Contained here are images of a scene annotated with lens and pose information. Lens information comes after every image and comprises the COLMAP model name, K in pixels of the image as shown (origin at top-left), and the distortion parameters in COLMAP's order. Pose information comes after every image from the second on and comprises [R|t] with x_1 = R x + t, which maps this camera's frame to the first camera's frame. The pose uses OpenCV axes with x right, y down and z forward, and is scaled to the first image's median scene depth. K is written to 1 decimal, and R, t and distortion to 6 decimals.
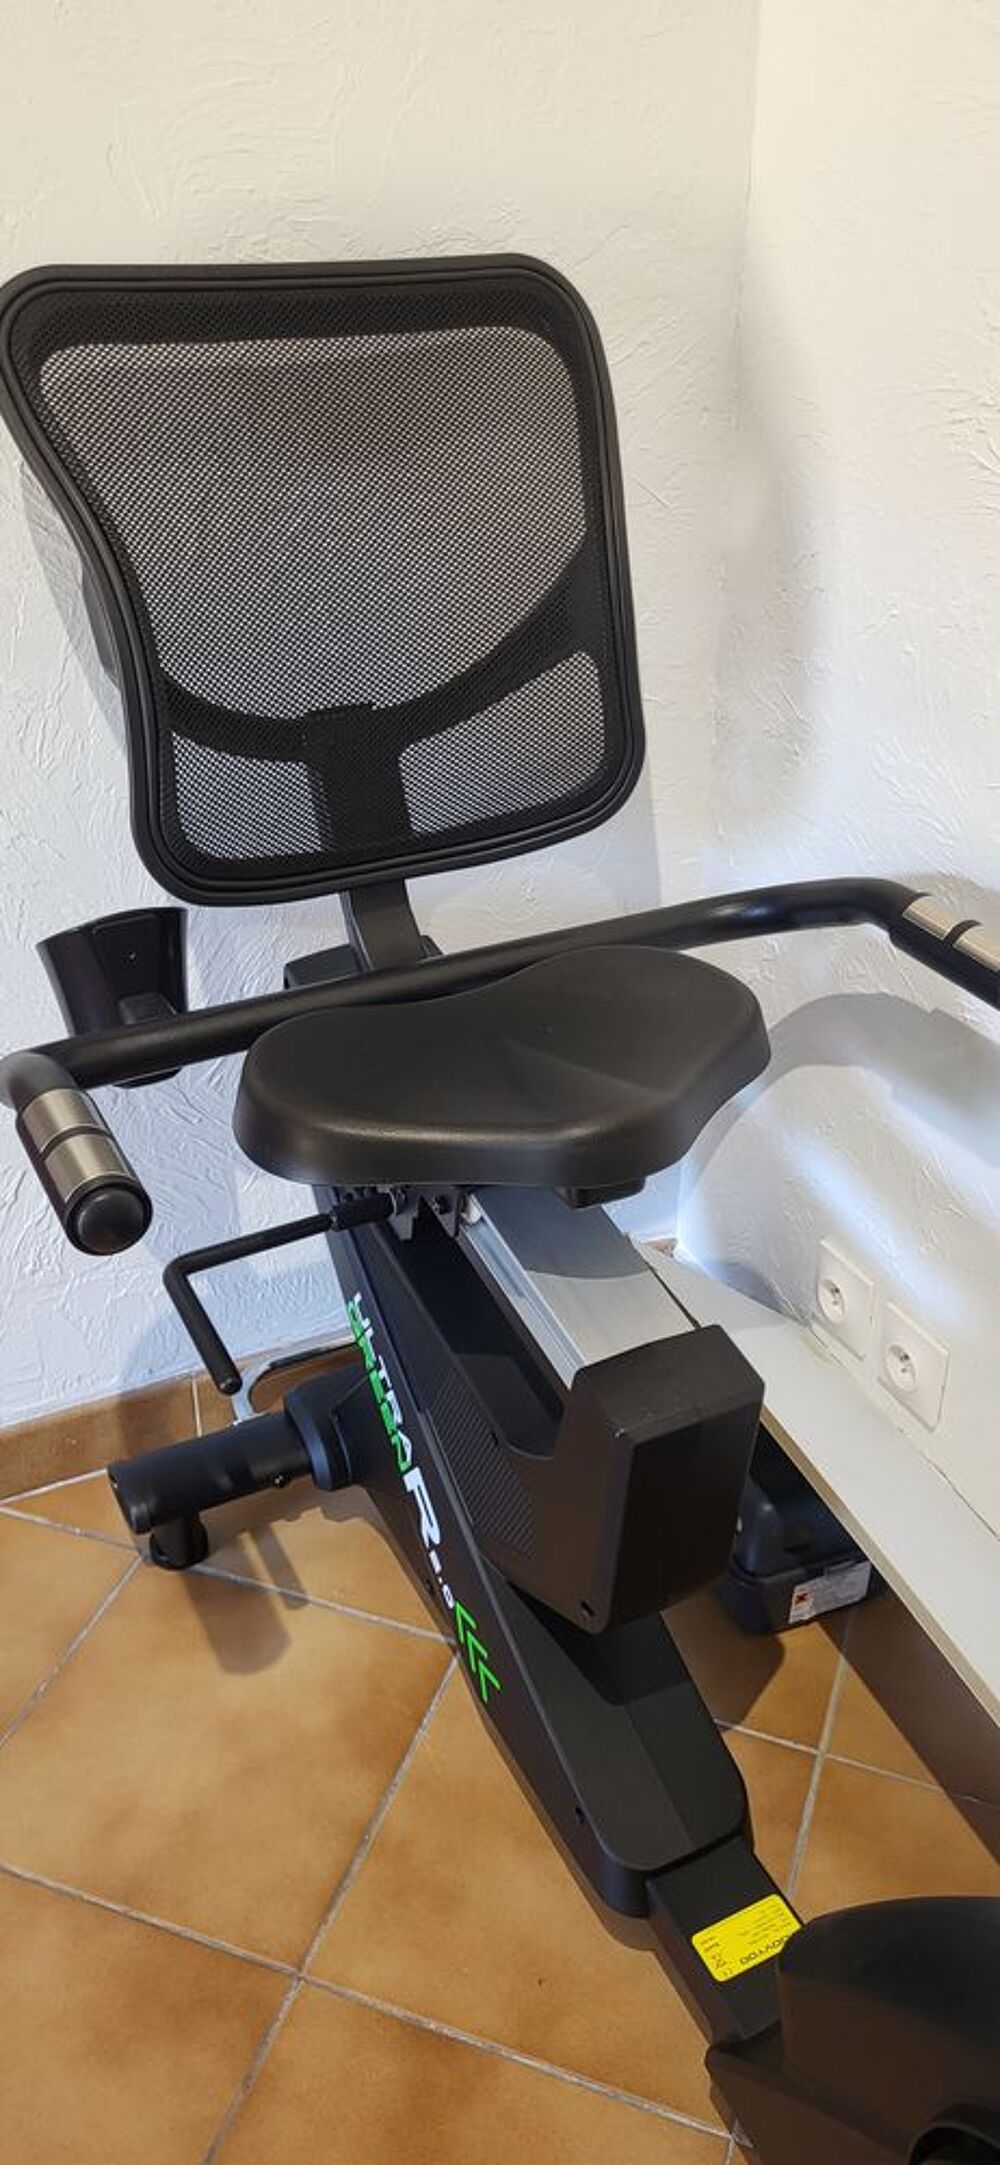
lens RADIAL K [[1657.7, 0, 500.0], [0, 1657.7, 1082.5], [0, 0, 1]] dist [0.020844, -0.001711]
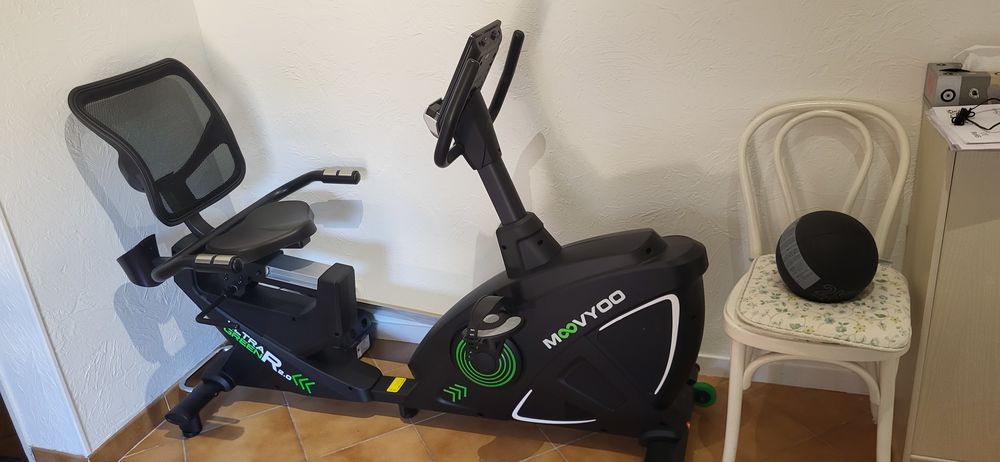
lens RADIAL K [[772.5, 0, 500.0], [0, 772.5, 231.0], [0, 0, 1]] dist [-0.001481, 0.003642]
pose [[0.702988, -0.340346, 0.624478, -0.692754], [0.427558, 0.903917, 0.011331, 0.192622], [-0.568333, 0.259035, 0.780960, -0.768547]]
